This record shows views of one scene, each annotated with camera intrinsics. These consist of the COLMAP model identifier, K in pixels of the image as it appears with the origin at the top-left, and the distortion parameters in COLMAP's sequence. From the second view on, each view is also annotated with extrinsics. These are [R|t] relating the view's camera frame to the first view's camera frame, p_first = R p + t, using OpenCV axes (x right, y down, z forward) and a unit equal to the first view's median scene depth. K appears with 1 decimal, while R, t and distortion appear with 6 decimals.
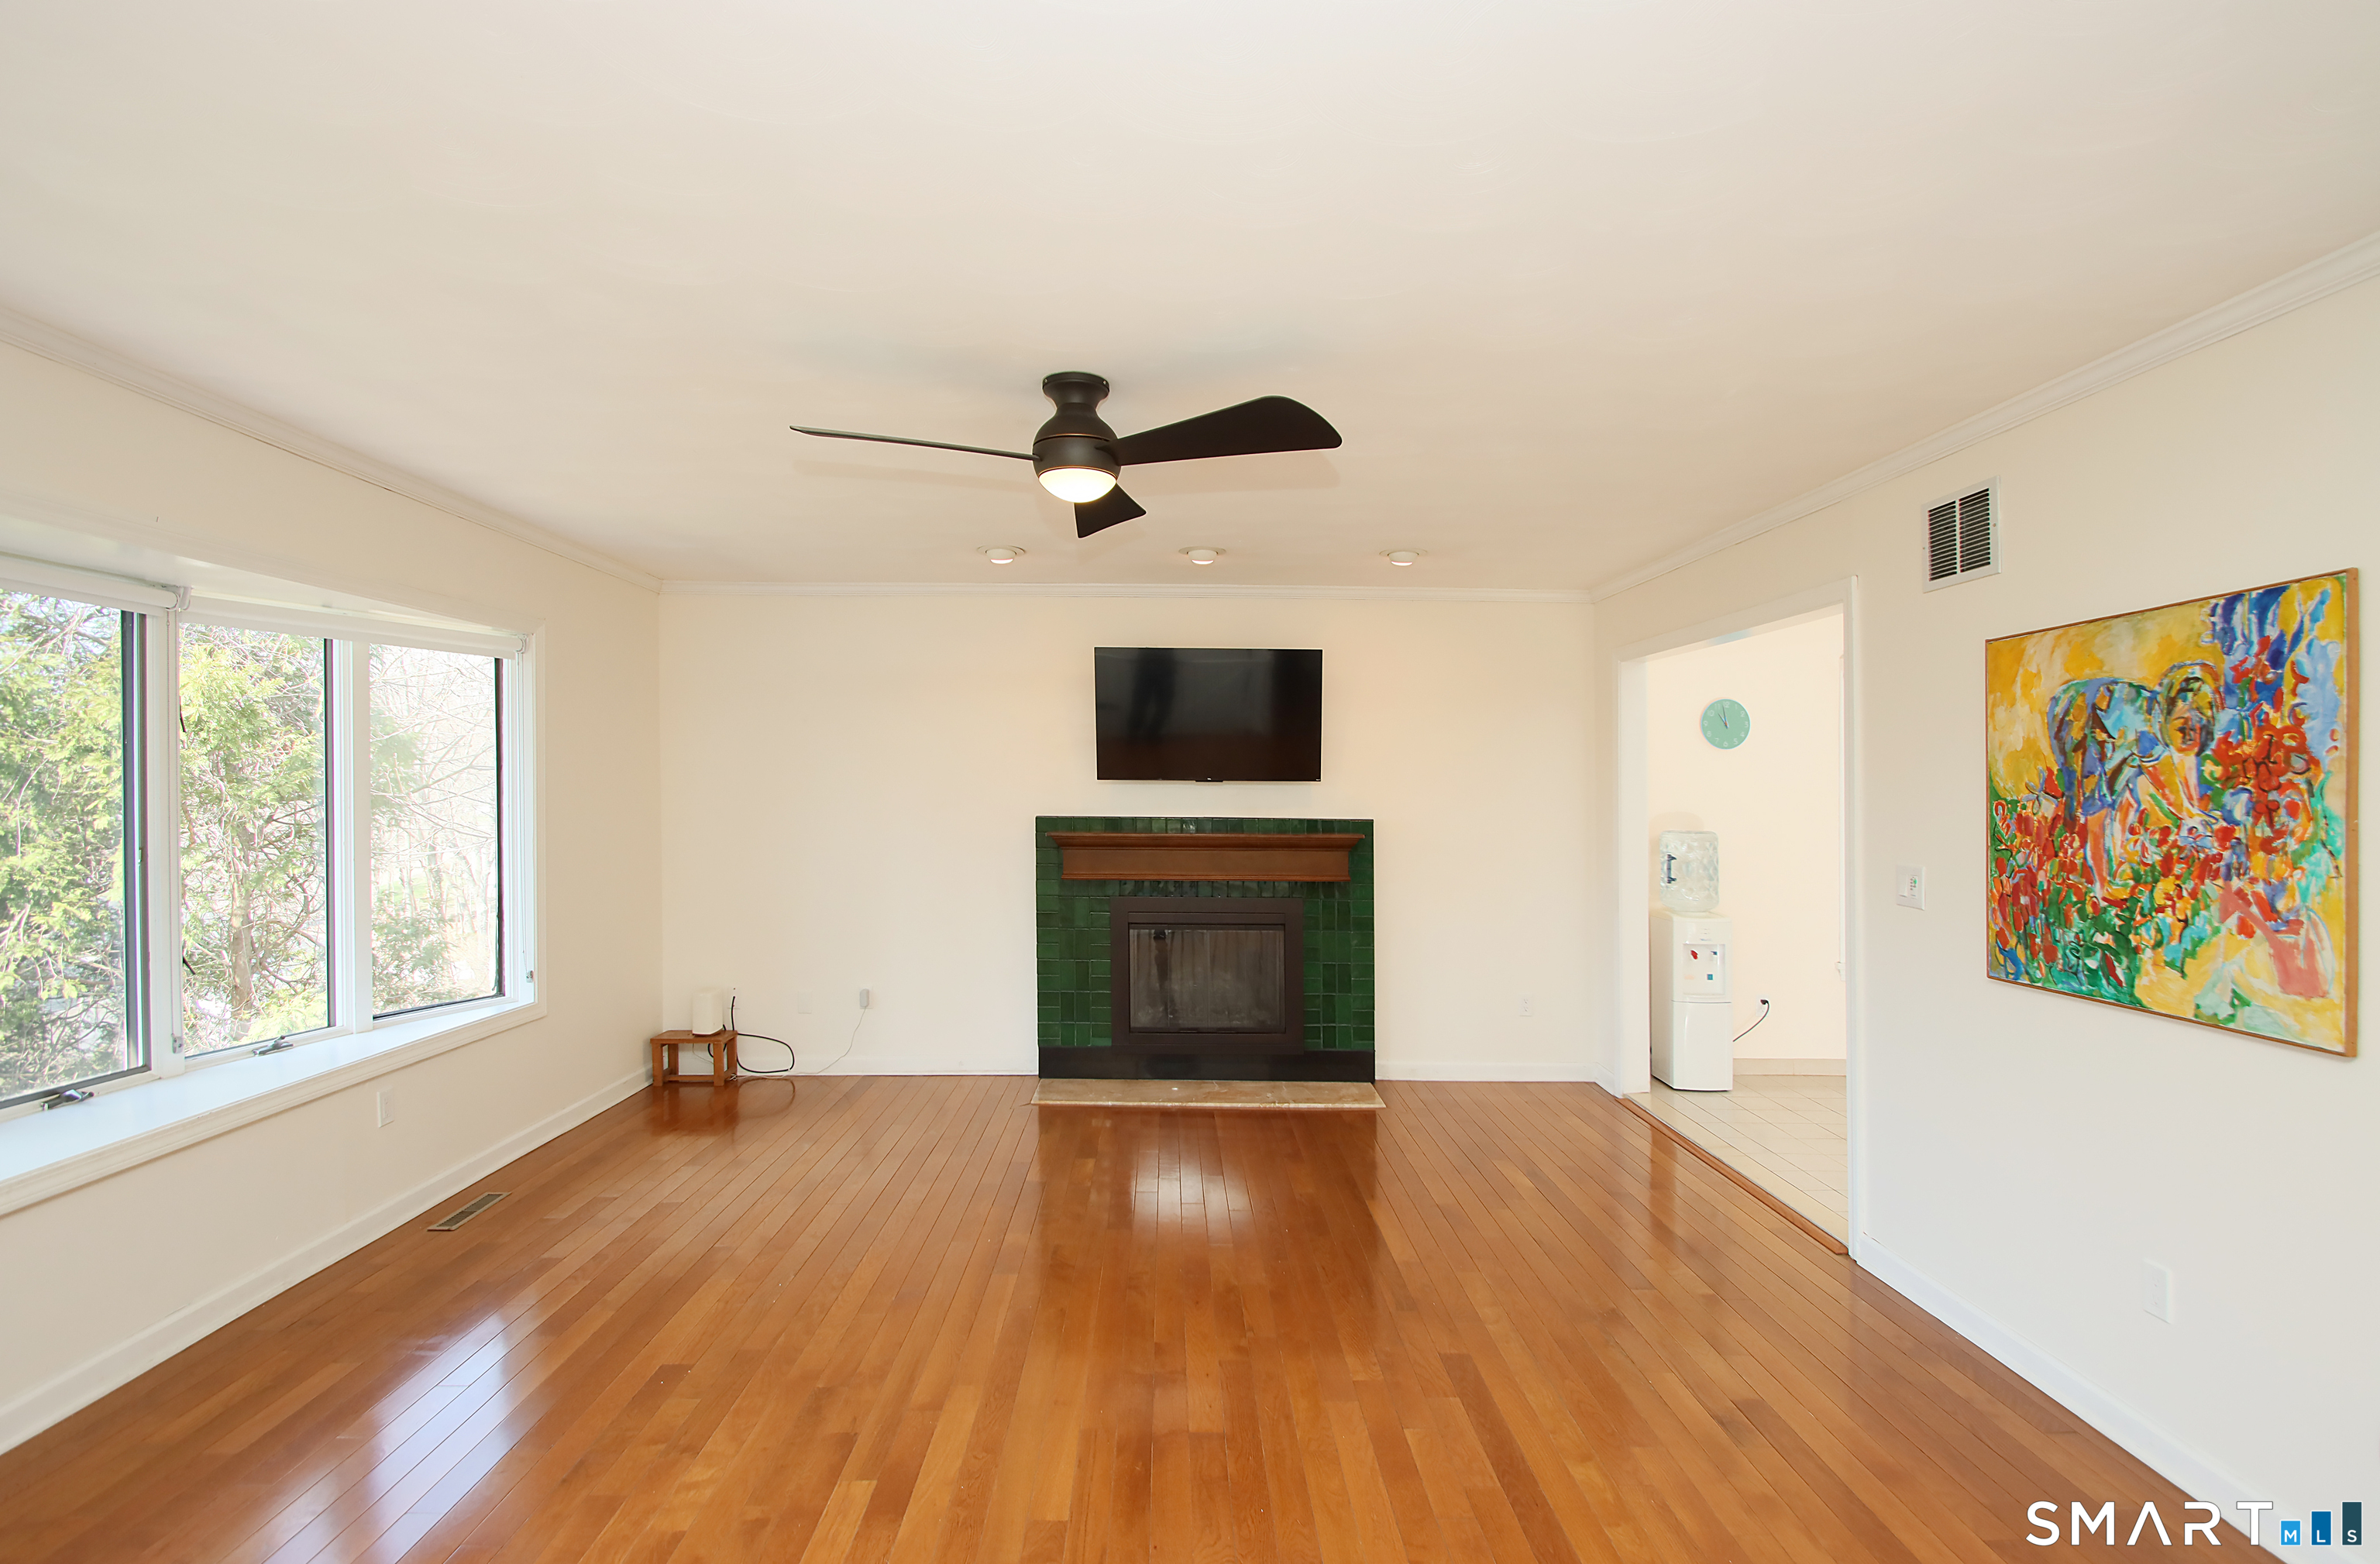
lens RADIAL K [[1155.5, 0, 1181.1], [0, 1155.5, 816.4], [0, 0, 1]] dist [0.005544, -0.022481]
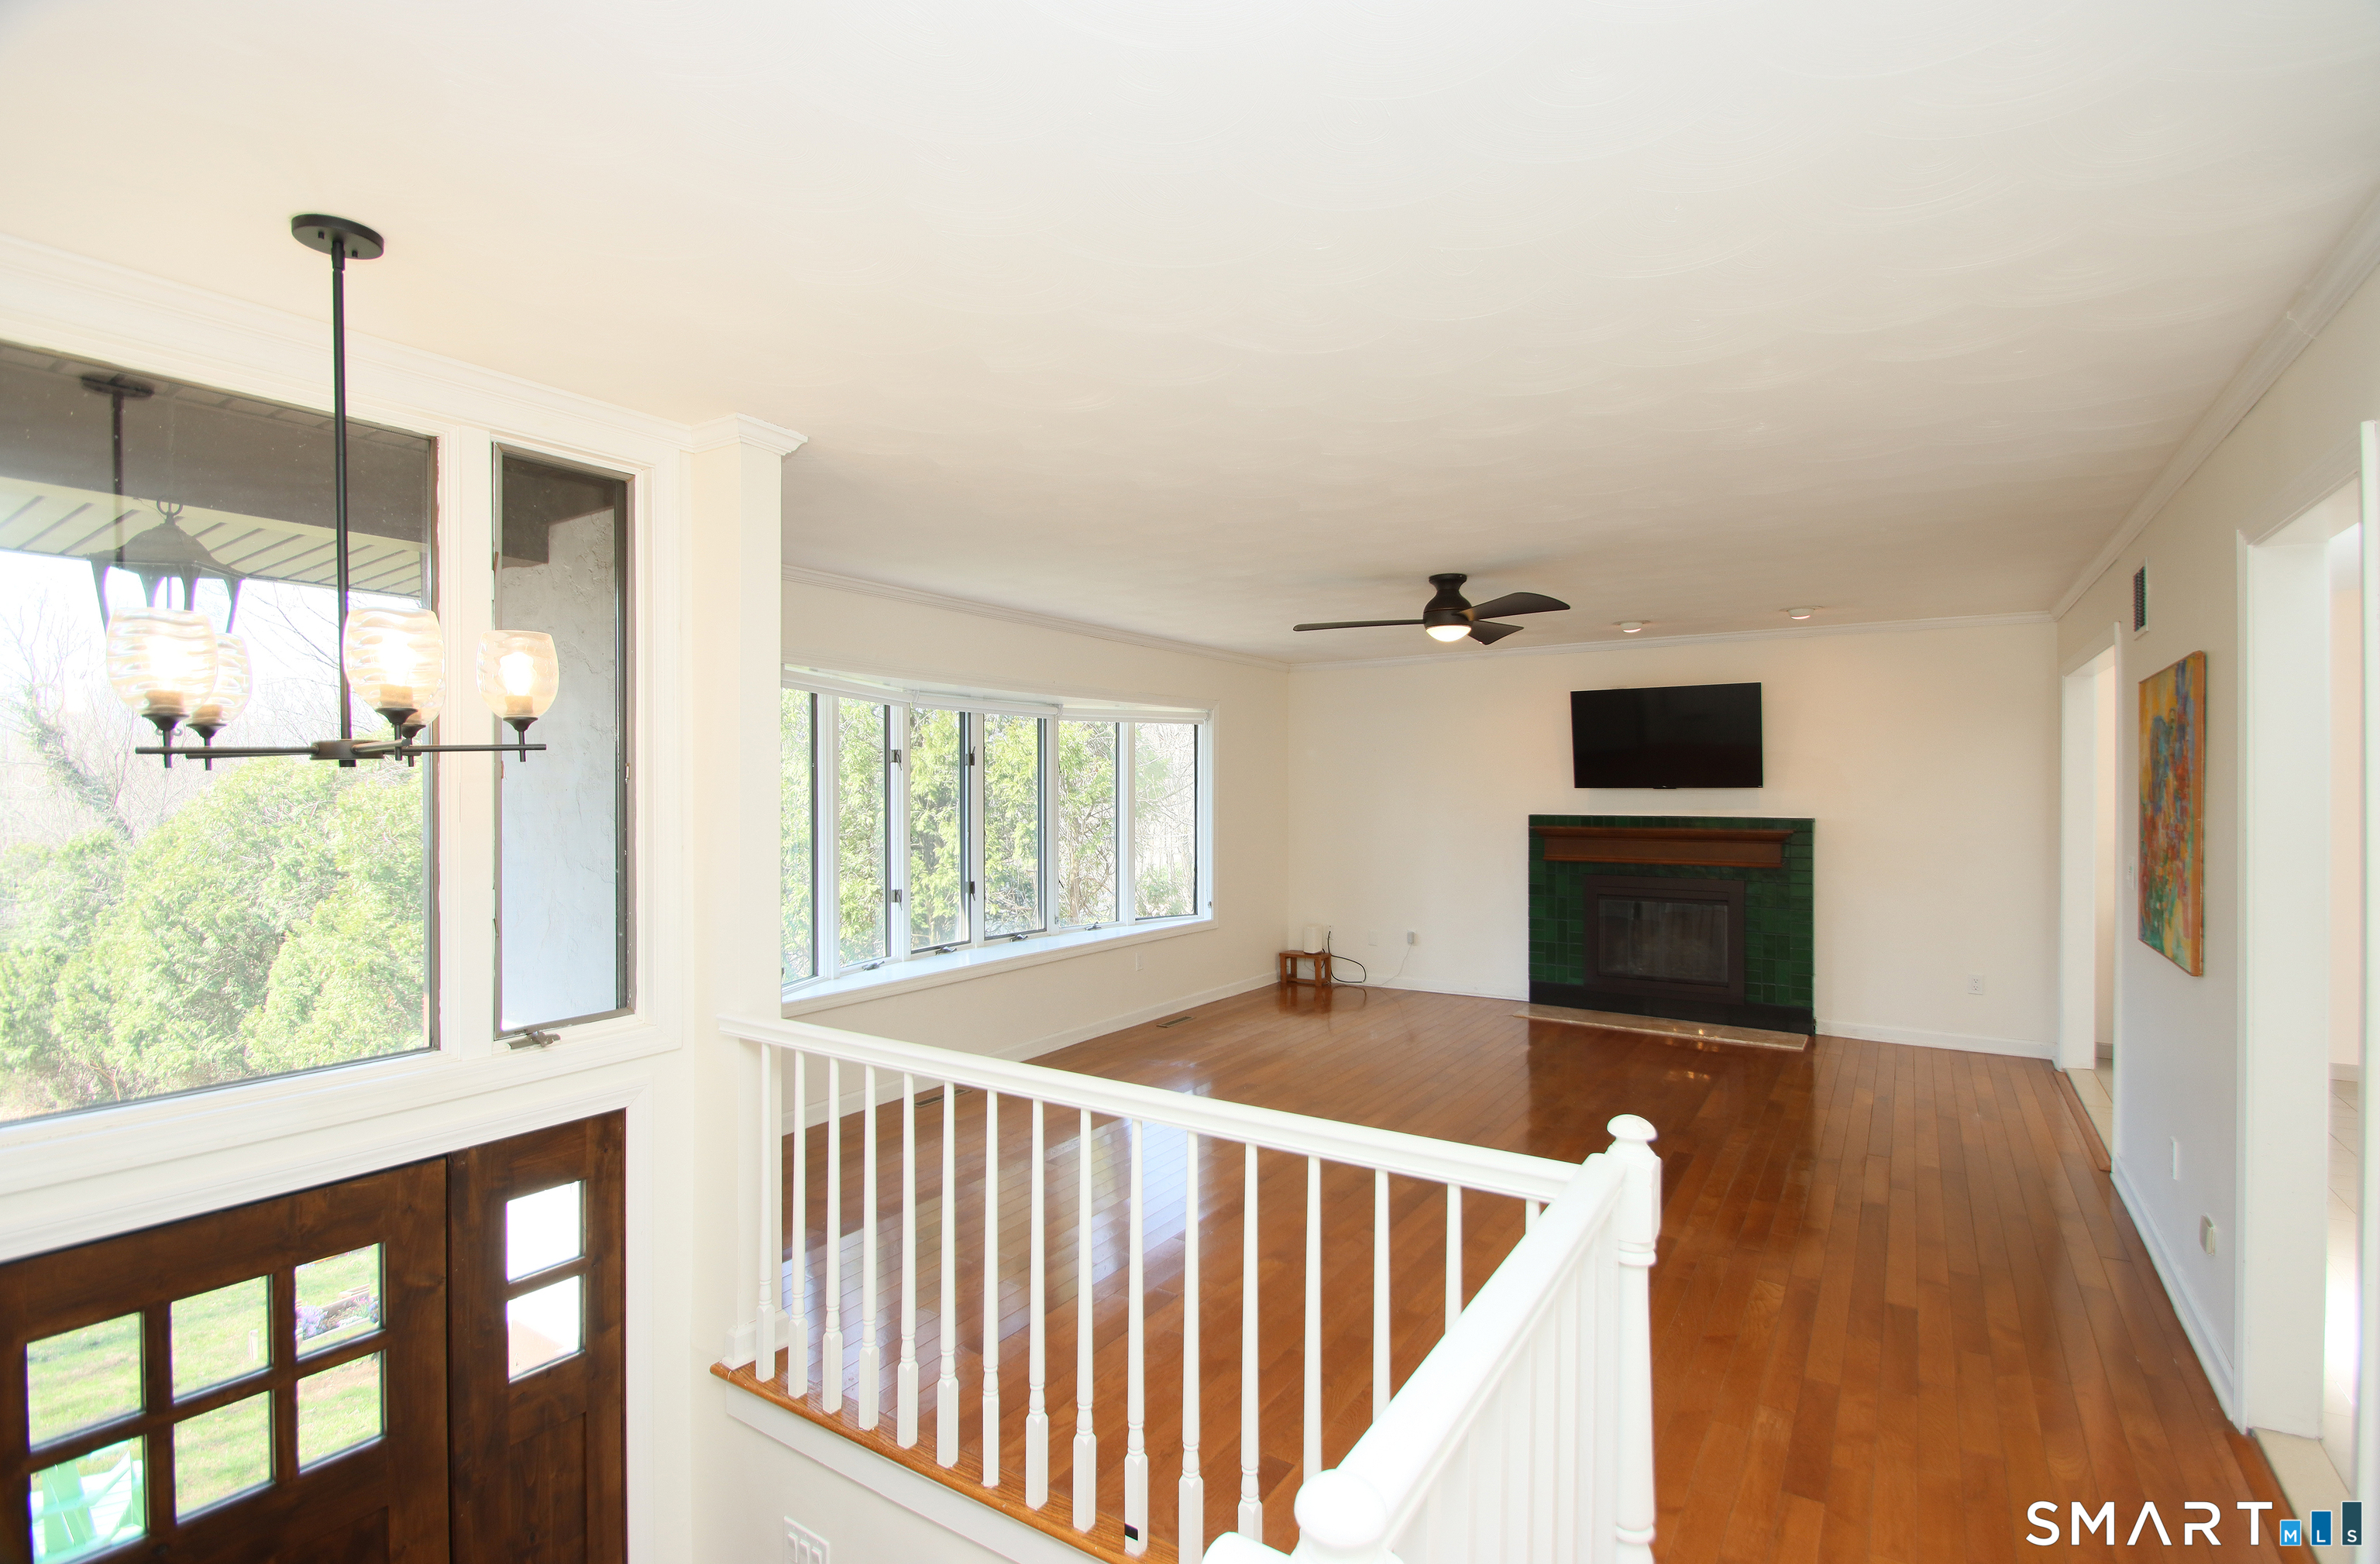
lens RADIAL K [[1098.6, 0, 1198.4], [0, 1098.6, 788.3], [0, 0, 1]] dist [0.011395, -0.018391]
pose [[0.844574, -0.009494, -0.535355, 0.250818], [-0.003478, 0.999724, -0.023216, -0.000037], [0.535428, 0.021469, 0.844308, -0.335381]]
